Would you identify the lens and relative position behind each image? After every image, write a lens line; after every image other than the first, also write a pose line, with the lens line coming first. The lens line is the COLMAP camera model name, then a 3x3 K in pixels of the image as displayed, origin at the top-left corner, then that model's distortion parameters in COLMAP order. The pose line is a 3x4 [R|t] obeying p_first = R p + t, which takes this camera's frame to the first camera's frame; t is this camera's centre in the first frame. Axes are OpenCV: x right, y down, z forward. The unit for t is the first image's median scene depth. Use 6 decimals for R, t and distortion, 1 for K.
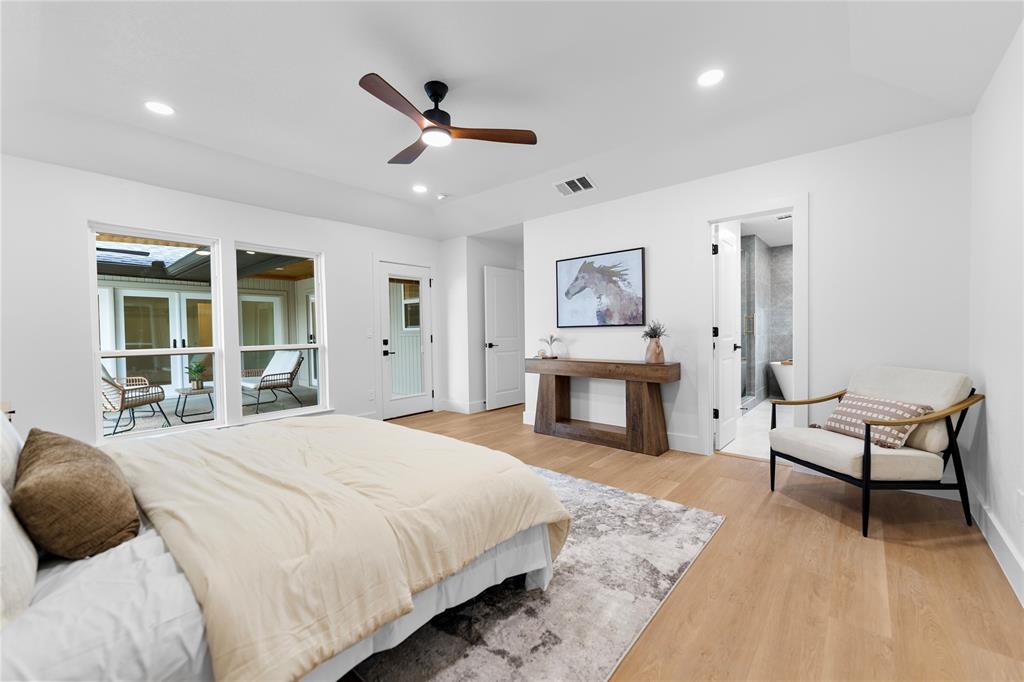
lens RADIAL K [[411.8, 0, 512.0], [0, 411.8, 341.0], [0, 0, 1]] dist [-0.008238, 0.000032]
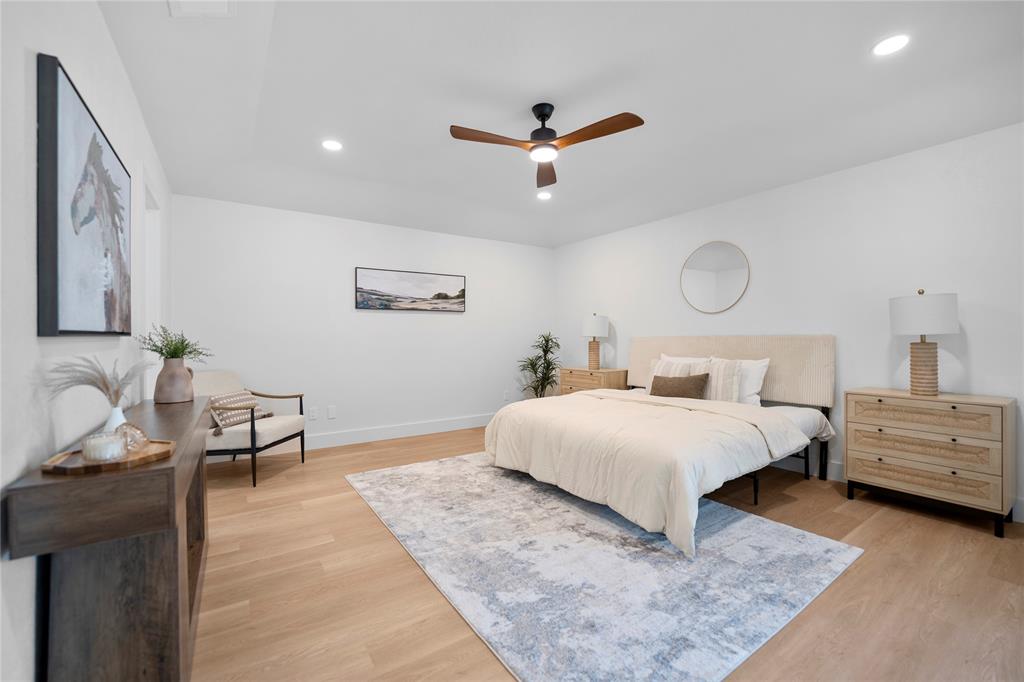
lens RADIAL K [[419.8, 0, 511.9], [0, 419.8, 337.2], [0, 0, 1]] dist [-0.023547, -0.000108]
pose [[-0.966056, 0.013294, 0.257989, -0.233778], [0.018748, 0.999649, 0.018694, -0.034402], [-0.257650, 0.022896, -0.965967, 1.295174]]
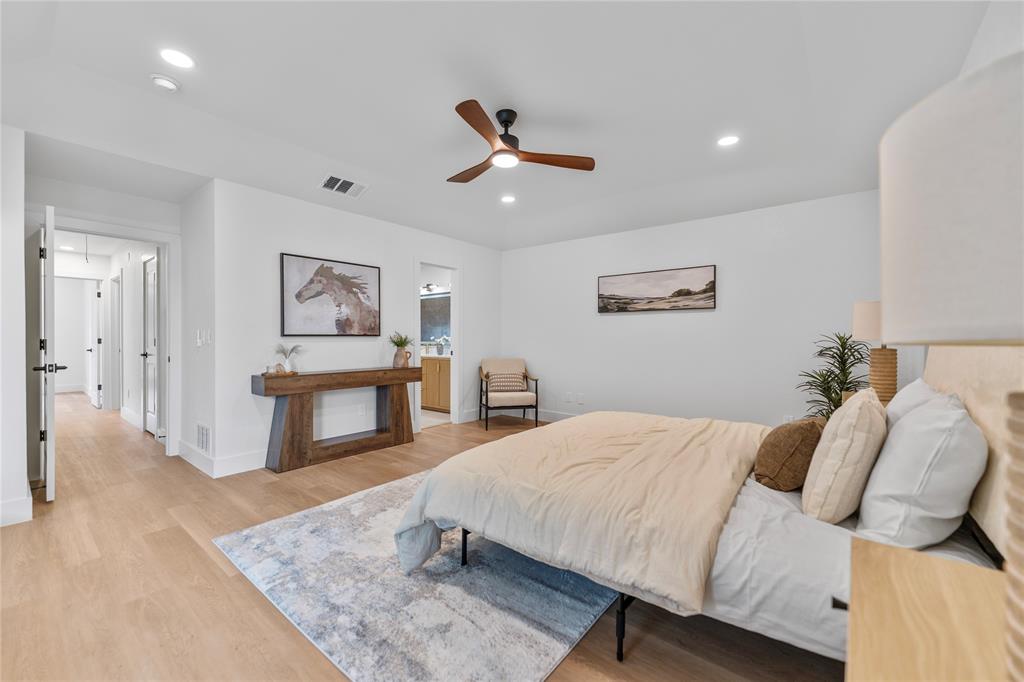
lens RADIAL K [[411.8, 0, 512.0], [0, 411.8, 341.0], [0, 0, 1]] dist [-0.008238, 0.000032]
pose [[-0.032681, 0.001046, 0.999465, -0.790559], [0.018381, 0.999831, -0.000446, -0.015805], [-0.999297, 0.018357, -0.032695, 0.643773]]
